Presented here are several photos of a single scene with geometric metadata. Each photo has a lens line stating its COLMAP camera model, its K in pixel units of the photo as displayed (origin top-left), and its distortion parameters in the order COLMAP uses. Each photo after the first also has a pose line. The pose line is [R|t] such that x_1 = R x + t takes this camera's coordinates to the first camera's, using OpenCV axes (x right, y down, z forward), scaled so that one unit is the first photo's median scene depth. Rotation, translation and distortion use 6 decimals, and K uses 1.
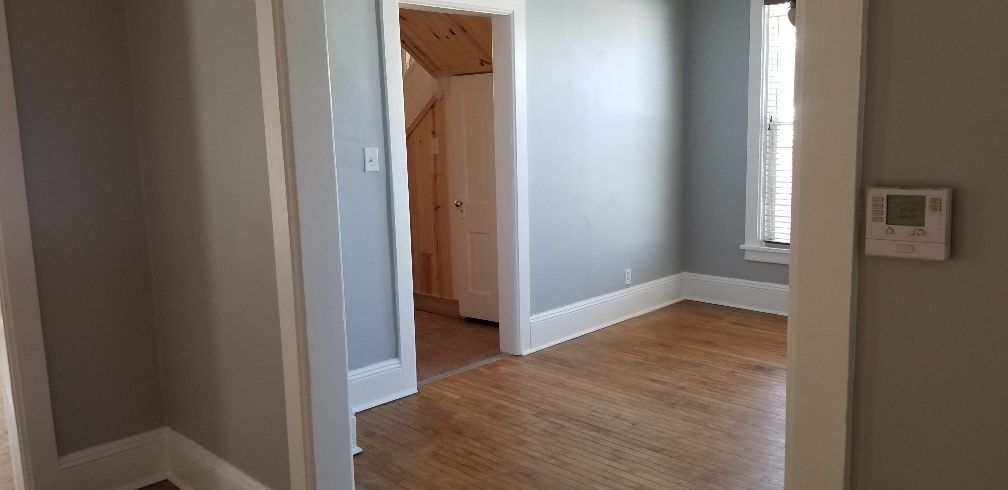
lens RADIAL K [[795.7, 0, 505.0], [0, 795.7, 241.9], [0, 0, 1]] dist [0.039276, -0.061764]
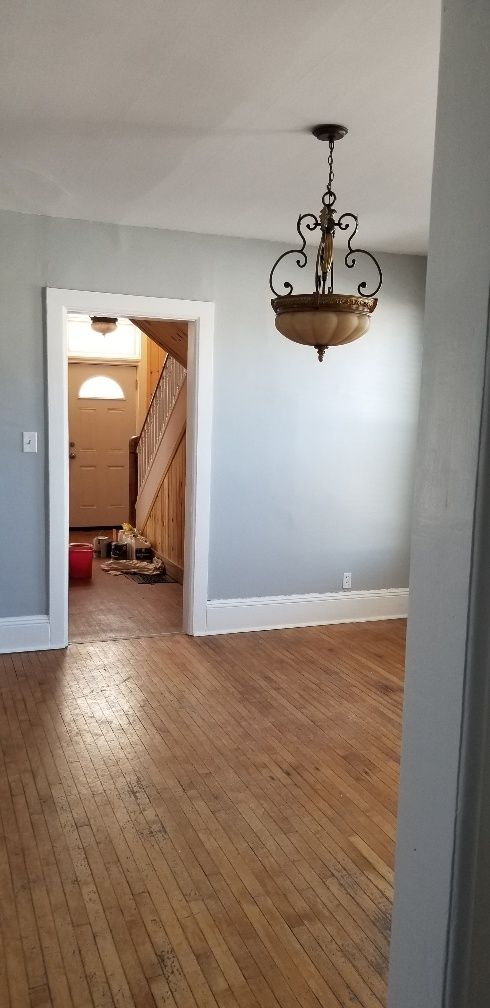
lens RADIAL K [[795.7, 0, 243.0], [0, 795.7, 508.9], [0, 0, 1]] dist [0.039276, -0.061764]
pose [[0.912257, 0.102668, -0.396543, 0.570334], [-0.114245, 0.993437, -0.005616, -0.033156], [0.393363, 0.050426, 0.917999, 0.042496]]
